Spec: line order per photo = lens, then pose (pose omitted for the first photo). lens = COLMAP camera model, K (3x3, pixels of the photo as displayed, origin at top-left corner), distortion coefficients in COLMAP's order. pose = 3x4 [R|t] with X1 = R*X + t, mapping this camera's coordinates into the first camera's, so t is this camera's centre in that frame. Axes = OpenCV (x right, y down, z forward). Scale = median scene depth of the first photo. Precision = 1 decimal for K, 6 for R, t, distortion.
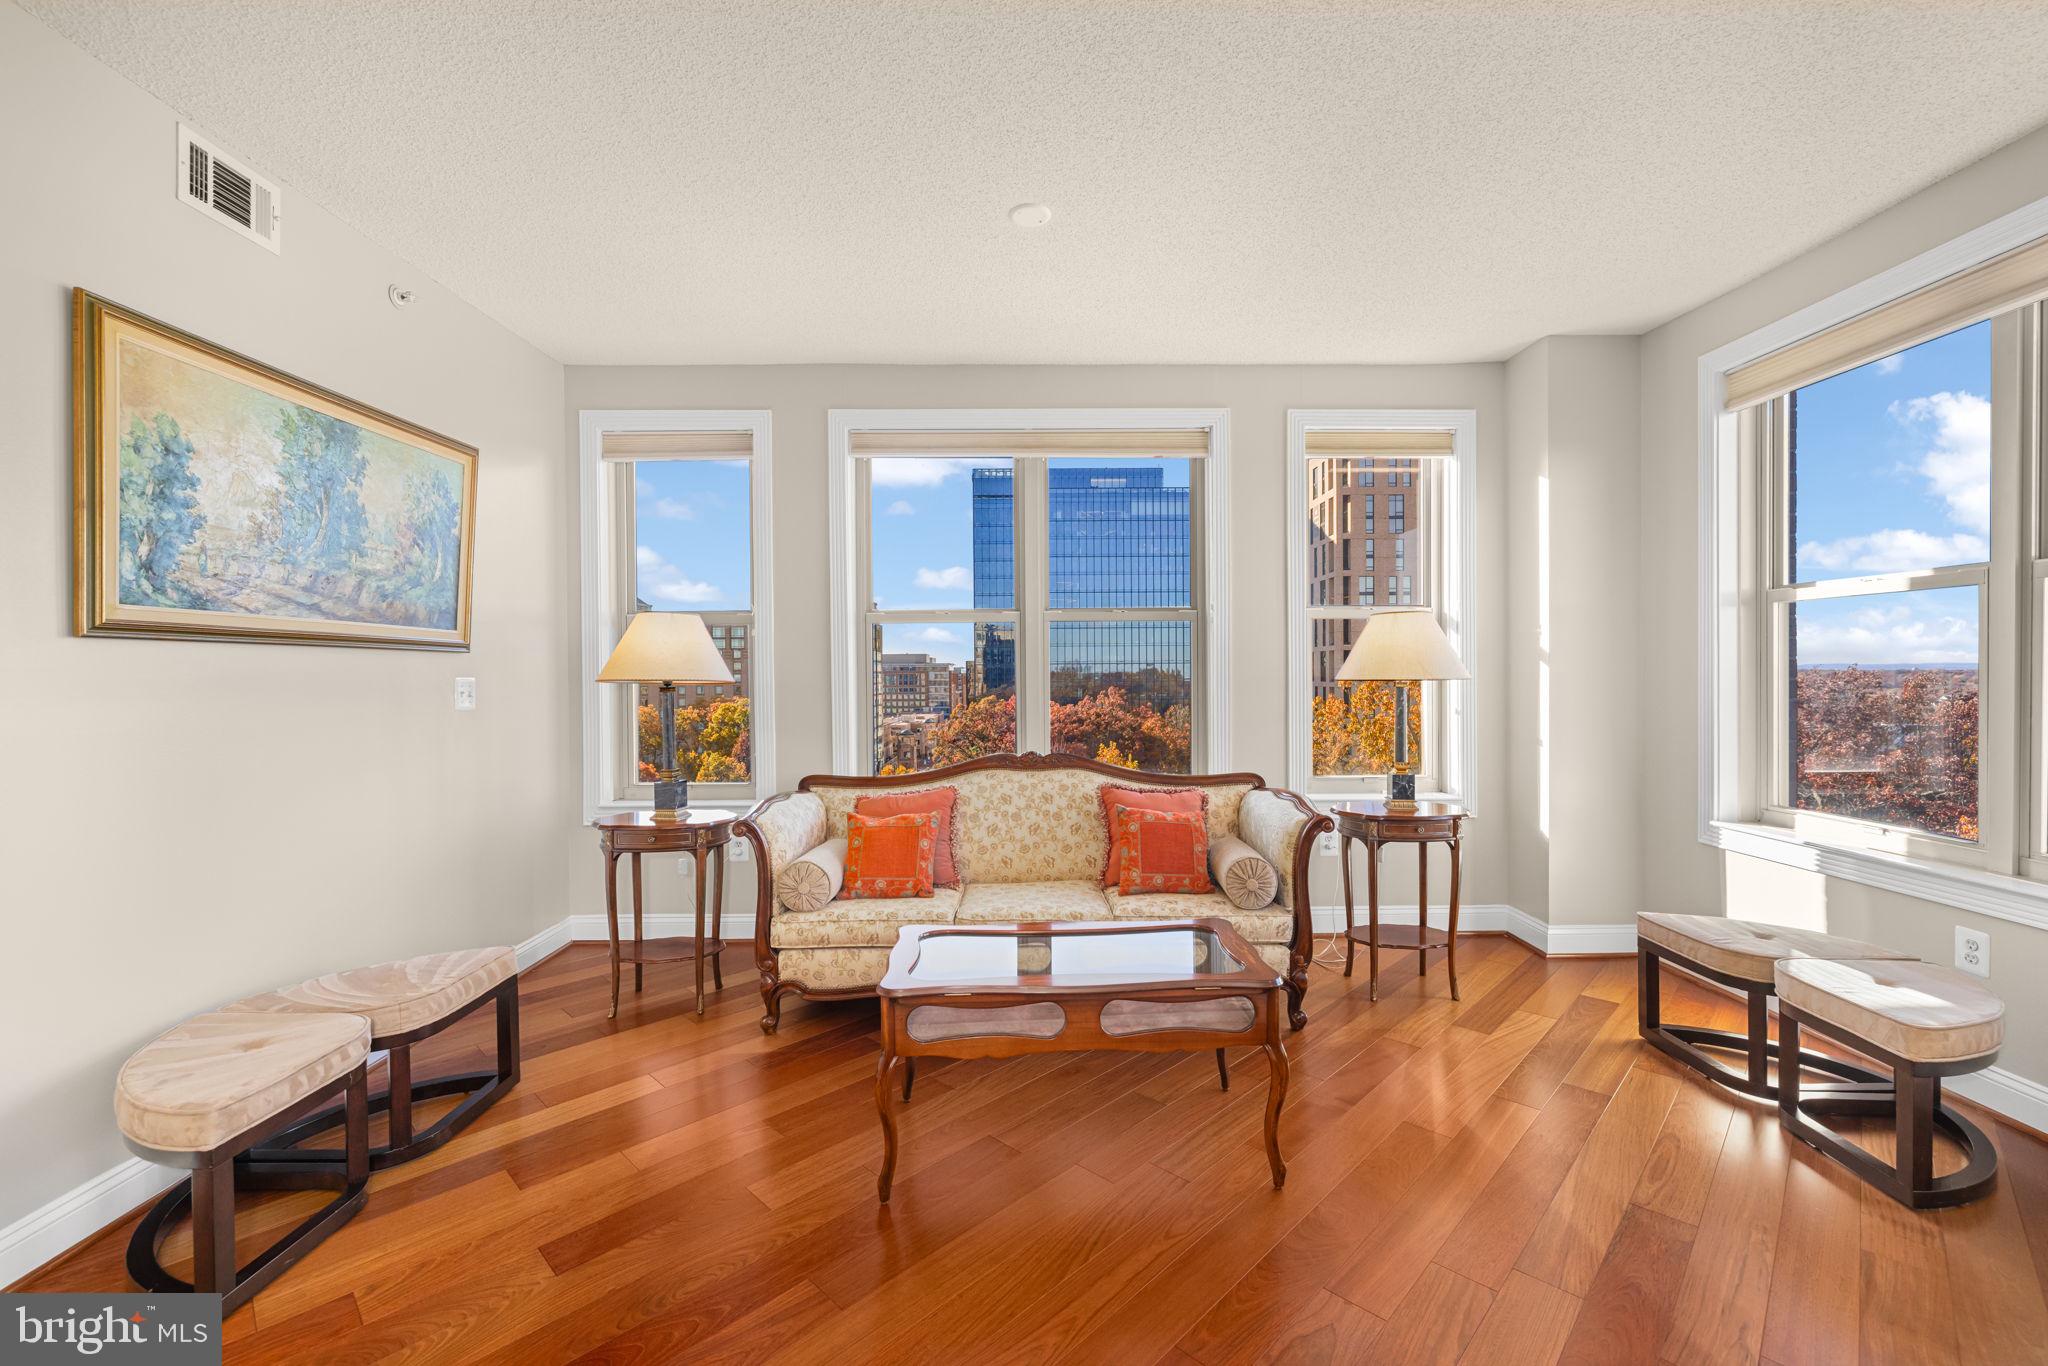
lens RADIAL K [[851.2, 0, 1029.7], [0, 851.2, 677.9], [0, 0, 1]] dist [-0.002014, 0.000264]
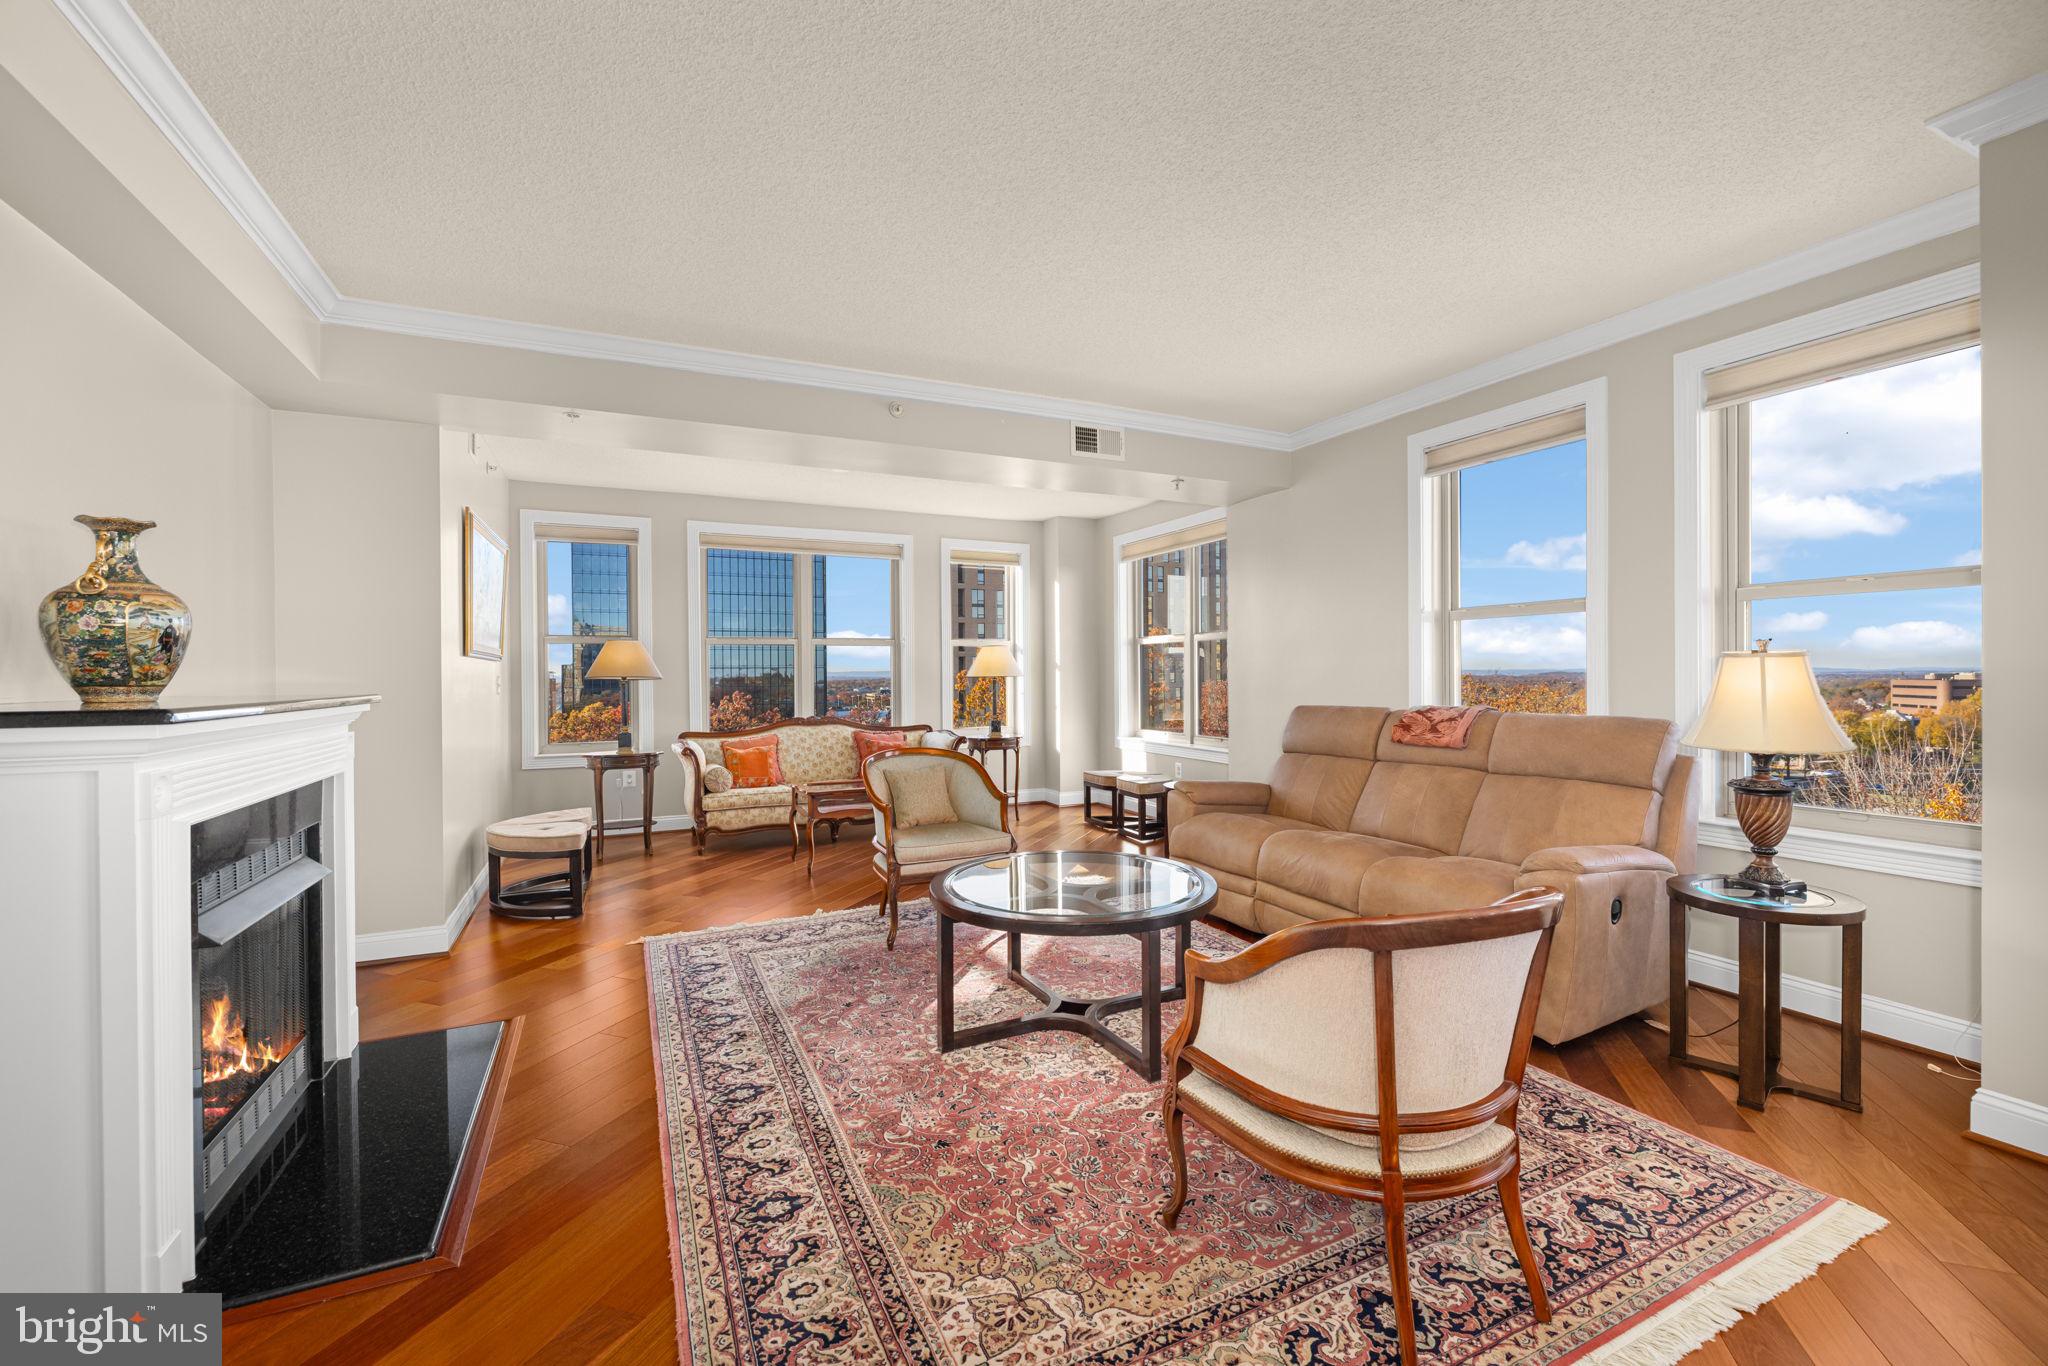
lens RADIAL K [[851.2, 0, 1029.7], [0, 851.2, 677.9], [0, 0, 1]] dist [-0.002014, 0.000264]
pose [[0.905906, -0.001273, 0.423476, -0.379406], [0.003705, 0.999981, -0.004918, 0.014959], [-0.423462, 0.006024, 0.905894, -0.946573]]
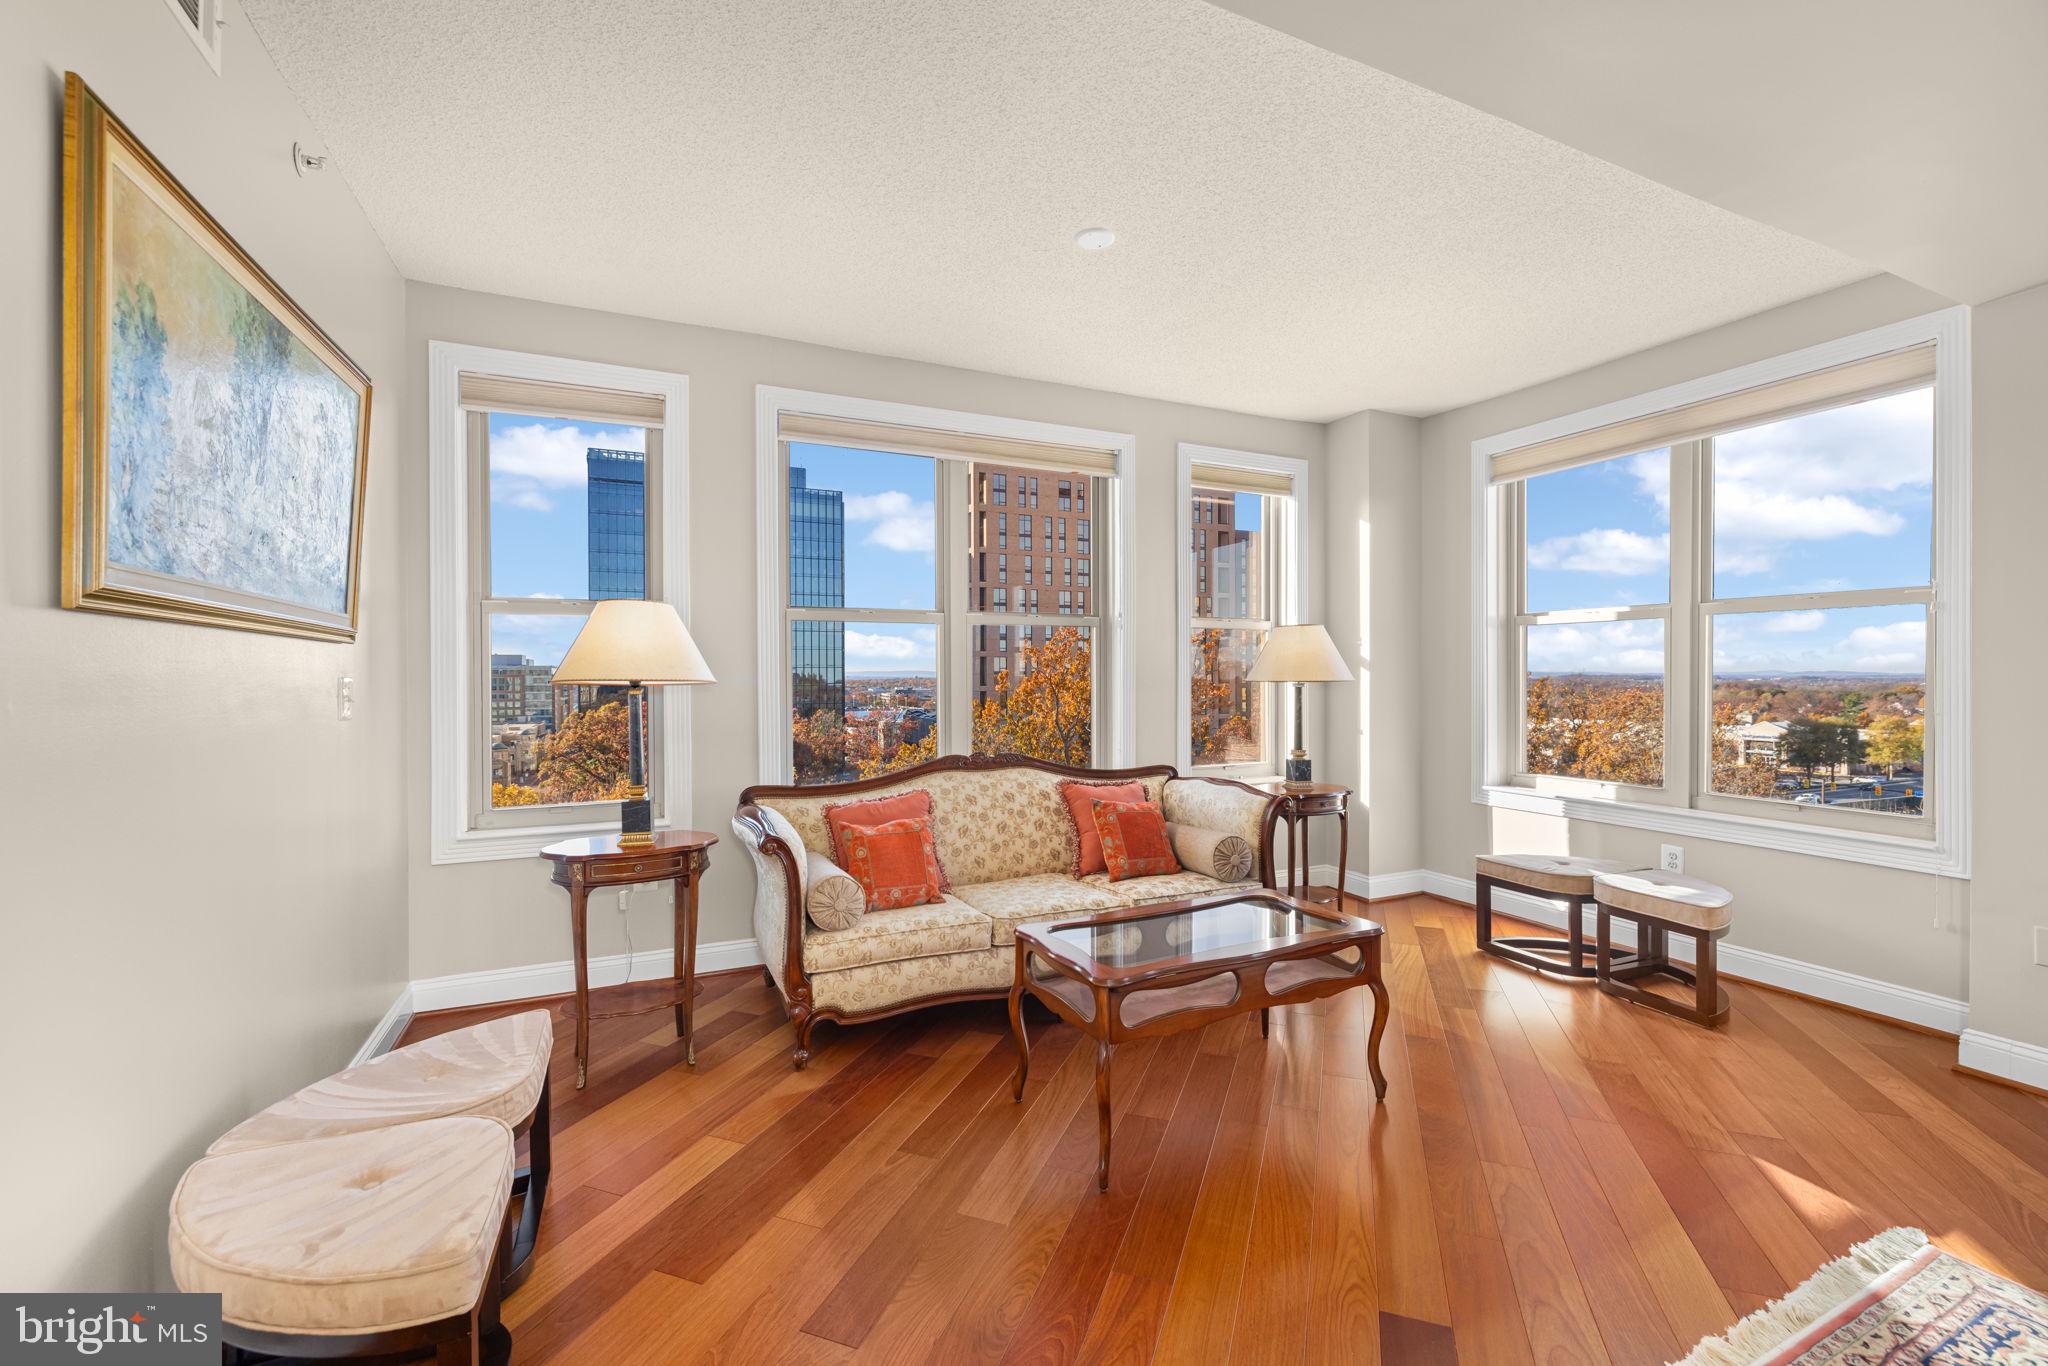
lens RADIAL K [[851.2, 0, 1029.7], [0, 851.2, 677.9], [0, 0, 1]] dist [-0.002014, 0.000264]
pose [[0.912679, 0.002617, 0.408670, -0.382071], [-0.000311, 0.999984, -0.005708, 0.004371], [-0.408678, 0.005082, 0.912664, 0.057007]]
